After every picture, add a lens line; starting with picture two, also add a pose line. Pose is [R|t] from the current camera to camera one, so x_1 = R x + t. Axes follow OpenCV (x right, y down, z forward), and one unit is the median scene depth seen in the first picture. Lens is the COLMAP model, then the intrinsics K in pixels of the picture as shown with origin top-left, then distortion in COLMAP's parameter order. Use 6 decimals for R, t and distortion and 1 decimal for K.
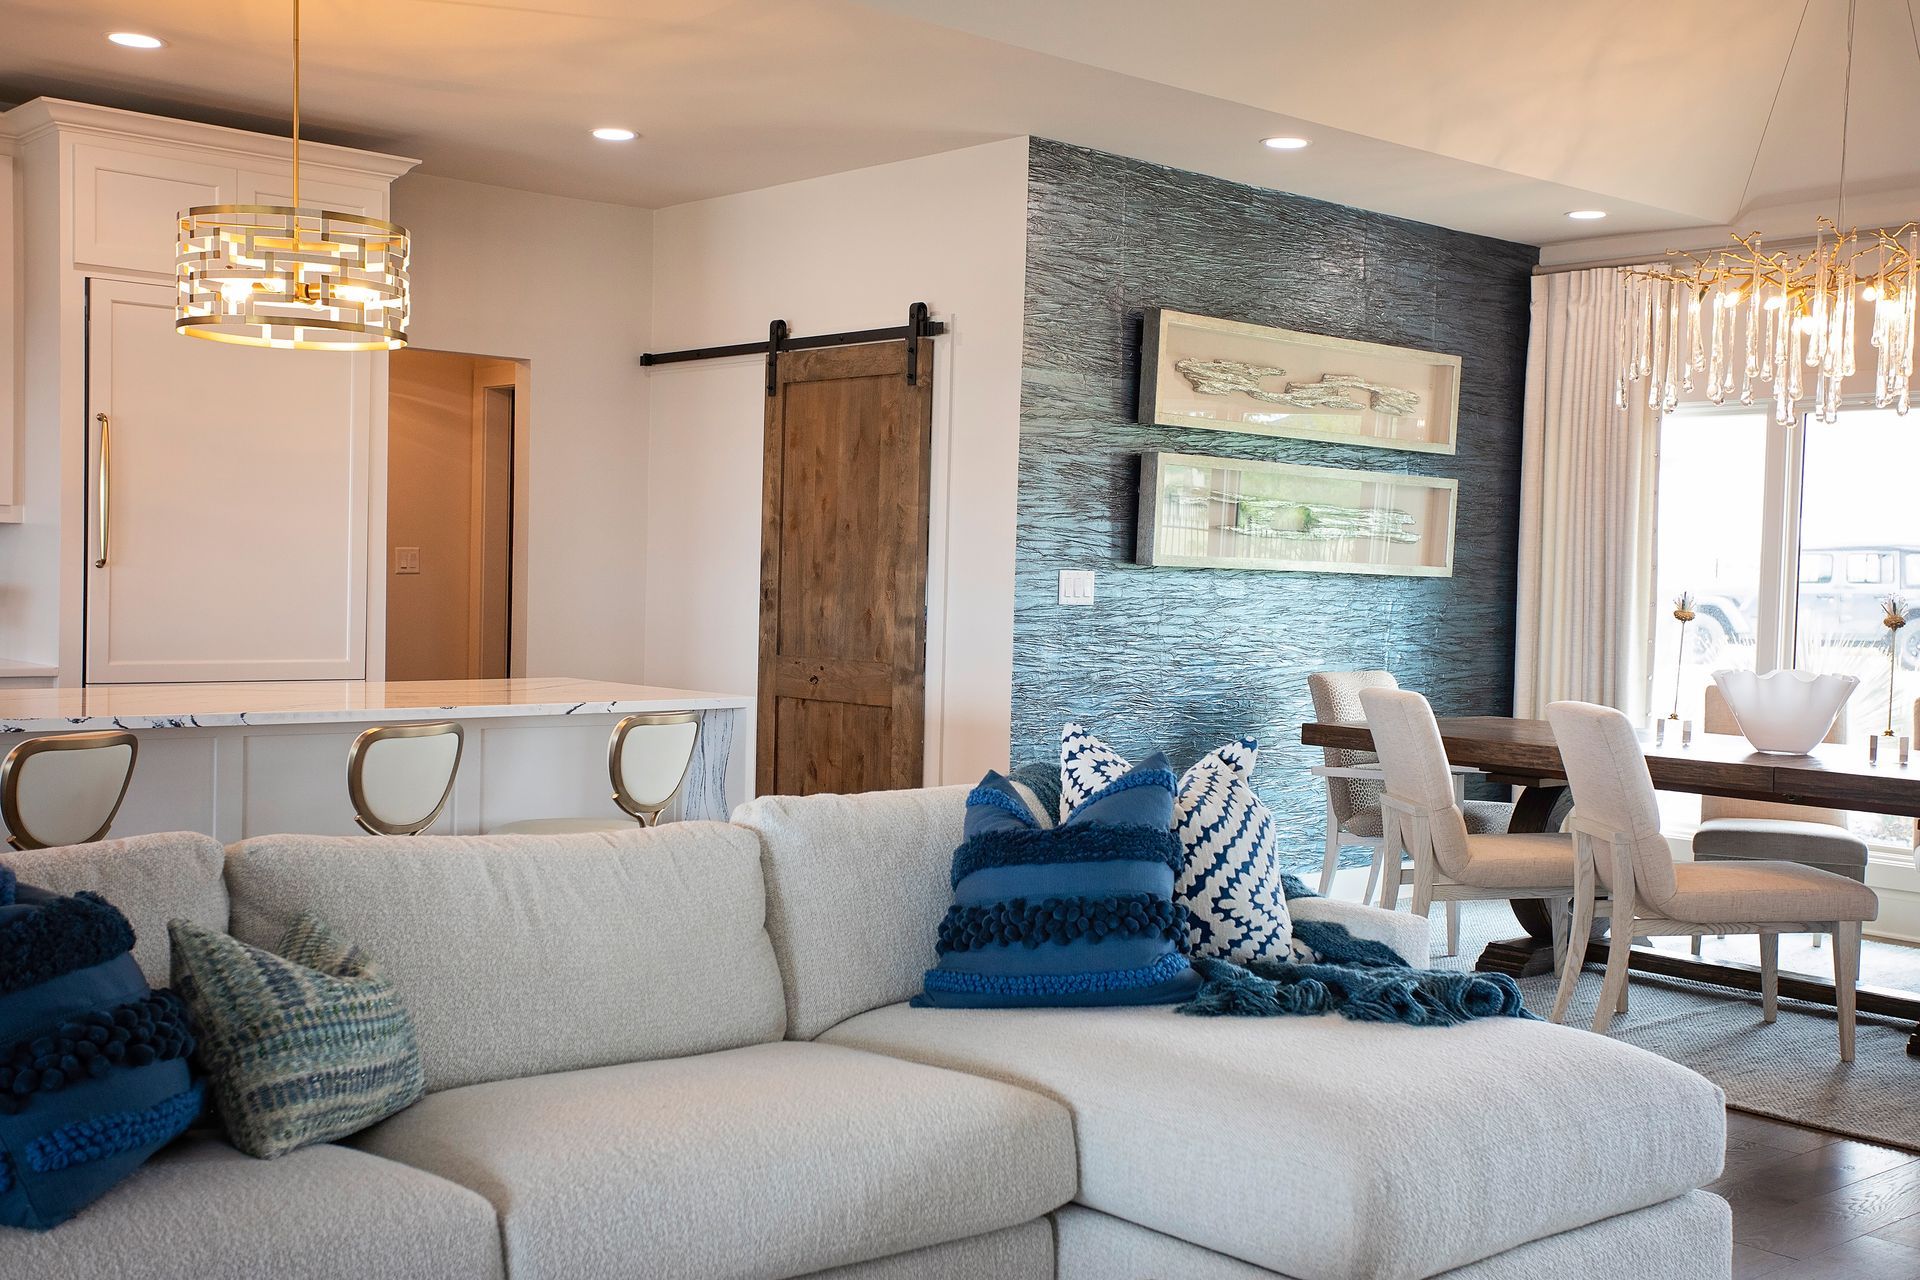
lens RADIAL K [[1992.2, 0, 960.6], [0, 1992.2, 663.8], [0, 0, 1]] dist [0.001453, 0.025673]
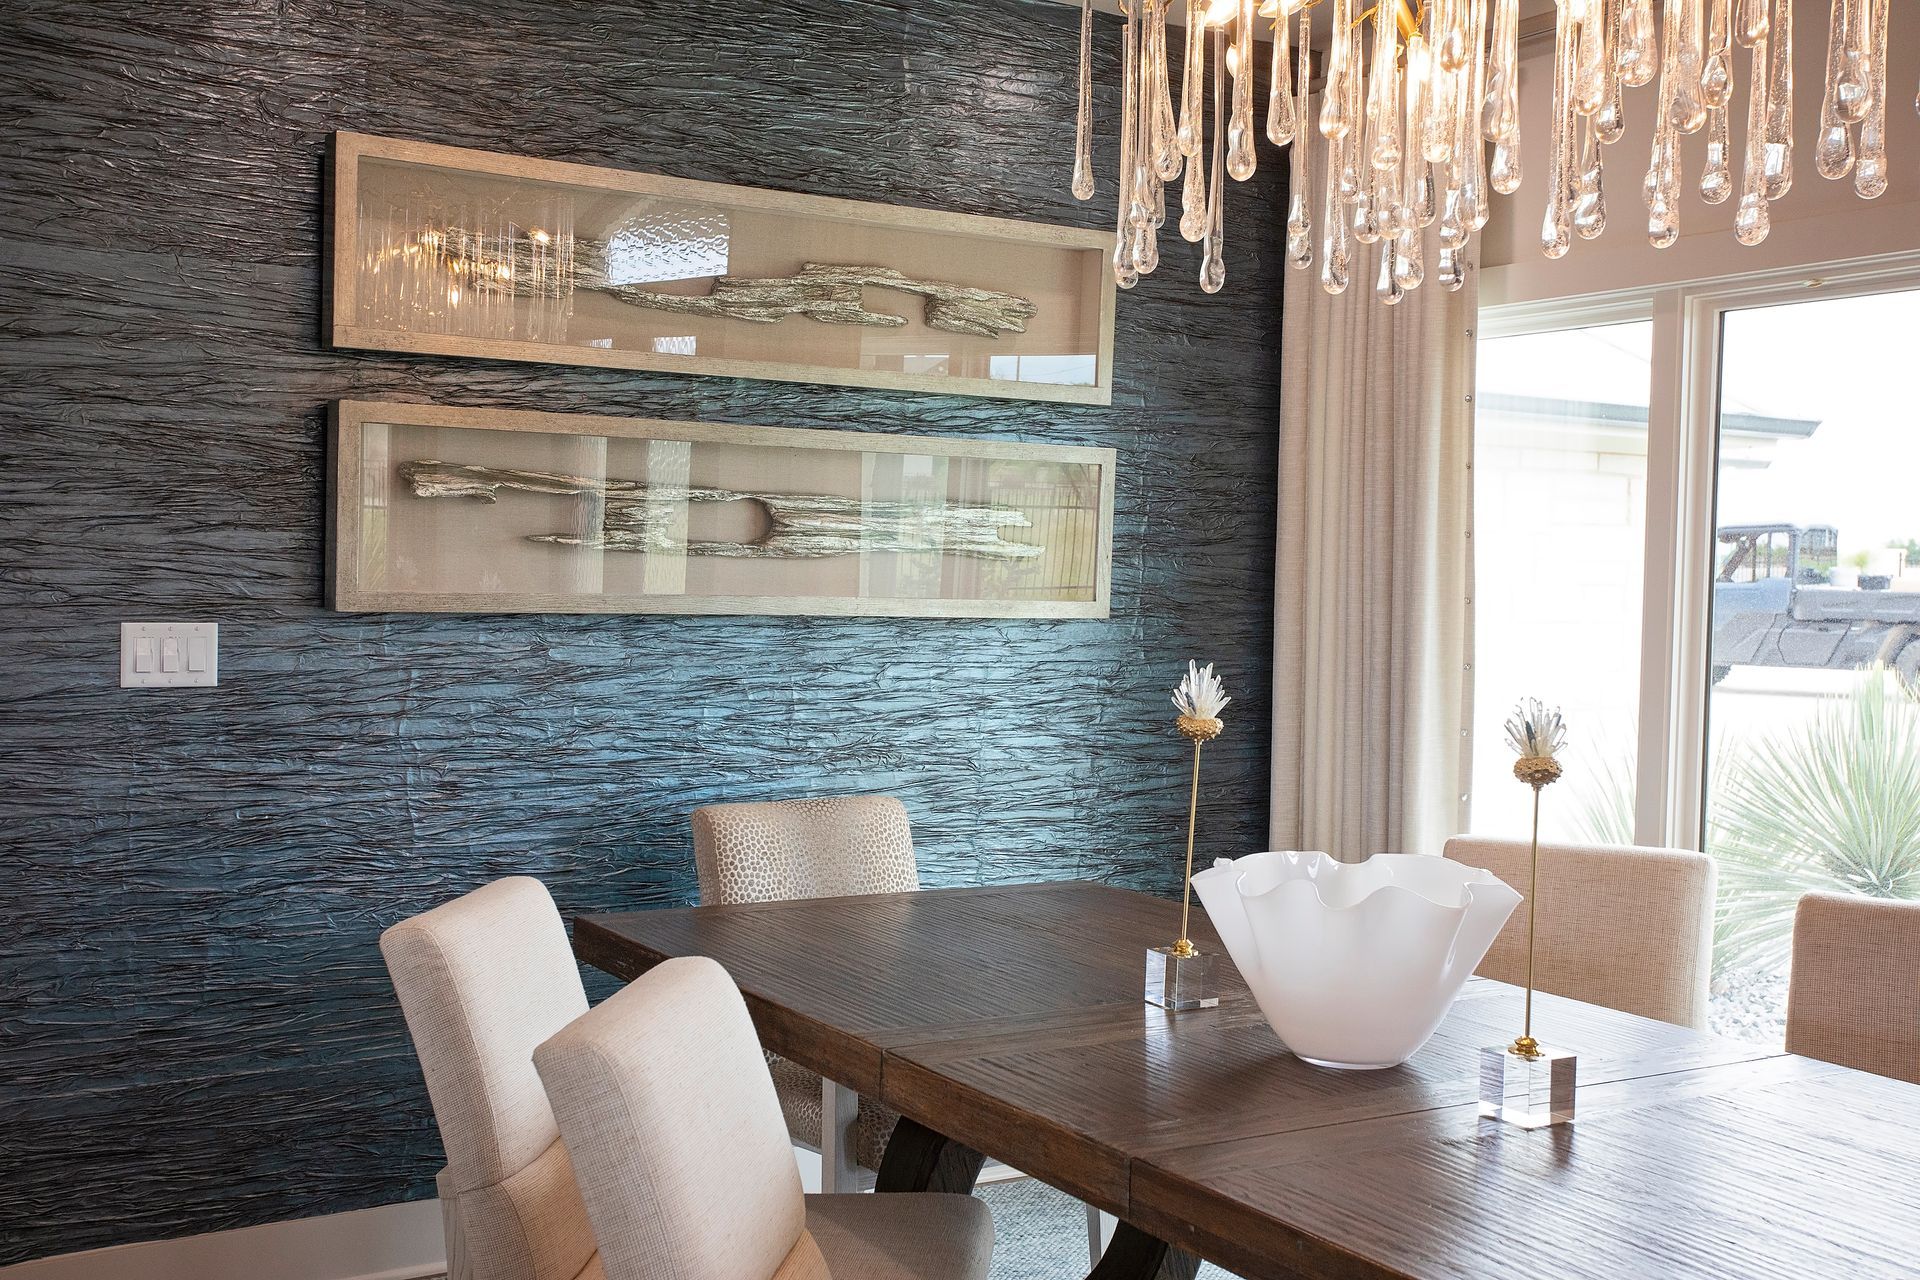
lens RADIAL K [[1992.2, 0, 960.6], [0, 1992.2, 663.8], [0, 0, 1]] dist [0.001453, 0.025673]
pose [[0.985660, -0.000486, -0.168741, 0.331417], [-0.000012, 0.999996, -0.002947, -0.031645], [0.168742, 0.002906, 0.985656, 0.468814]]
